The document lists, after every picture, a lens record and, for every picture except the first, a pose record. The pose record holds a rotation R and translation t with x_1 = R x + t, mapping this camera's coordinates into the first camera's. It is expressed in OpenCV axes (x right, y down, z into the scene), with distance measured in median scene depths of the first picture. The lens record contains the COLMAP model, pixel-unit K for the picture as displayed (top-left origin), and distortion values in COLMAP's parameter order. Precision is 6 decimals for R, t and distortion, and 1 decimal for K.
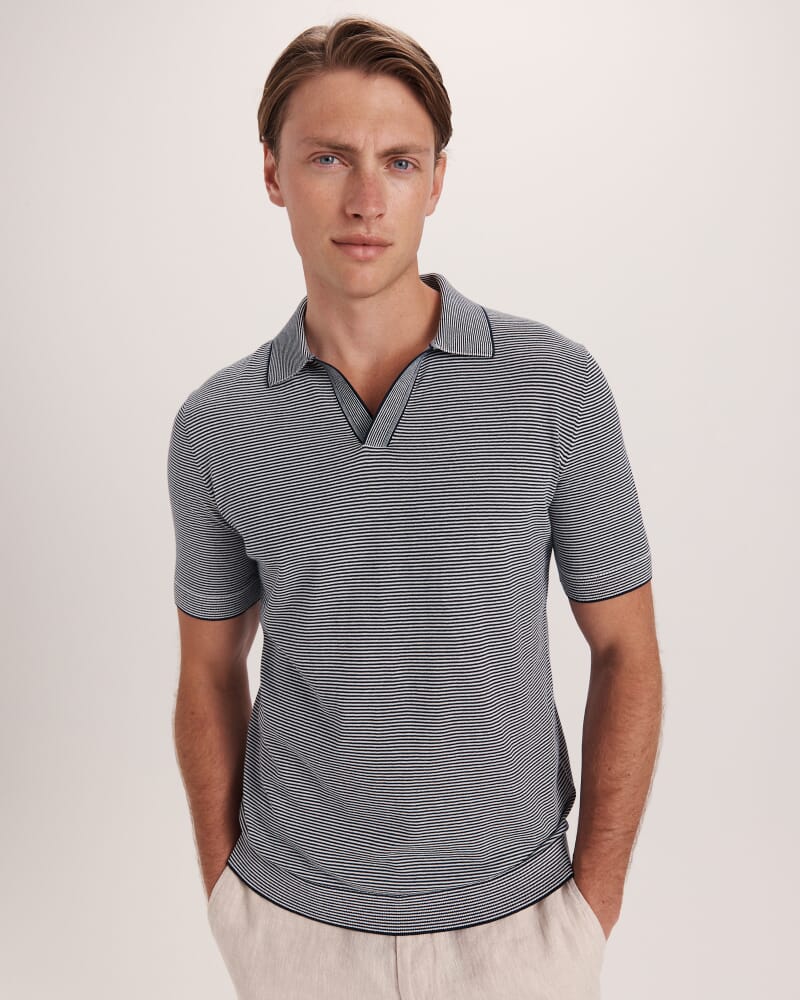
lens RADIAL K [[817.8, 0, 400.0], [0, 817.8, 500.0], [0, 0, 1]] dist [-0.070700, 0.001734]
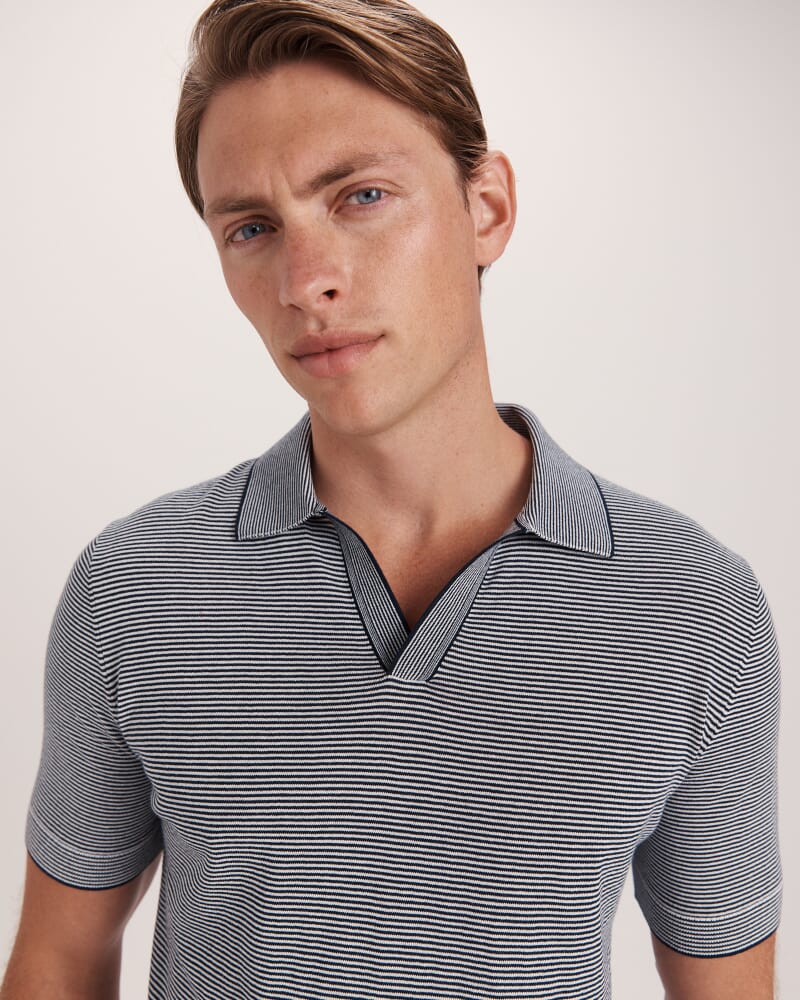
lens RADIAL K [[817.8, 0, 400.0], [0, 817.8, 500.0], [0, 0, 1]] dist [-0.070700, 0.001734]
pose [[0.983062, 0.159406, 0.090441, -0.104947], [-0.147115, 0.980629, -0.129321, -0.110928], [-0.109303, 0.113825, 0.987470, 0.387536]]
